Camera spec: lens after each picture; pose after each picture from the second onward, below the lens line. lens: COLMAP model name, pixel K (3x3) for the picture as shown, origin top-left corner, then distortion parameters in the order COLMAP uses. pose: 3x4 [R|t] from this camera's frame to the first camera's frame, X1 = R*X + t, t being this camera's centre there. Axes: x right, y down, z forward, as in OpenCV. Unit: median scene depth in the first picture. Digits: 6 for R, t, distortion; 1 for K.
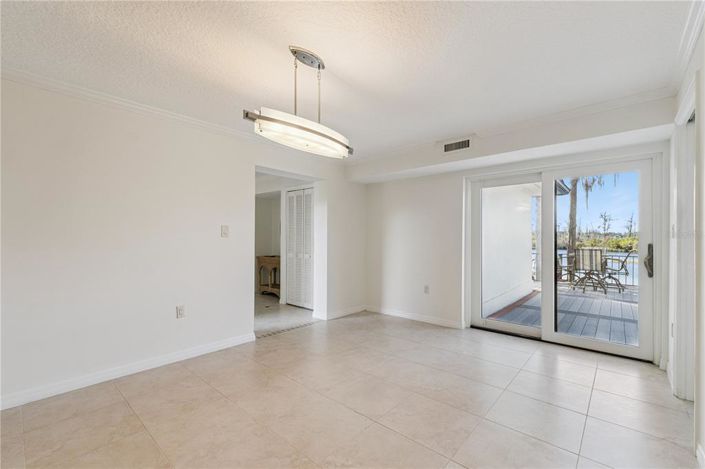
lens RADIAL K [[302.1, 0, 349.7], [0, 302.1, 237.1], [0, 0, 1]] dist [-0.000020, 0.000290]
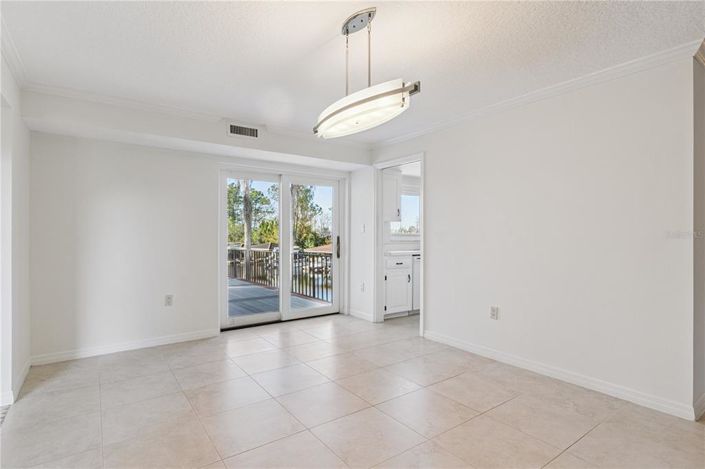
lens RADIAL K [[361.0, 0, 350.3], [0, 361.0, 236.2], [0, 0, 1]] dist [-0.024379, -0.000085]
pose [[0.204955, -0.004459, 0.978761, -0.643292], [-0.001396, 0.999987, 0.004848, 0.011017], [-0.978770, -0.002360, 0.204946, 0.459345]]
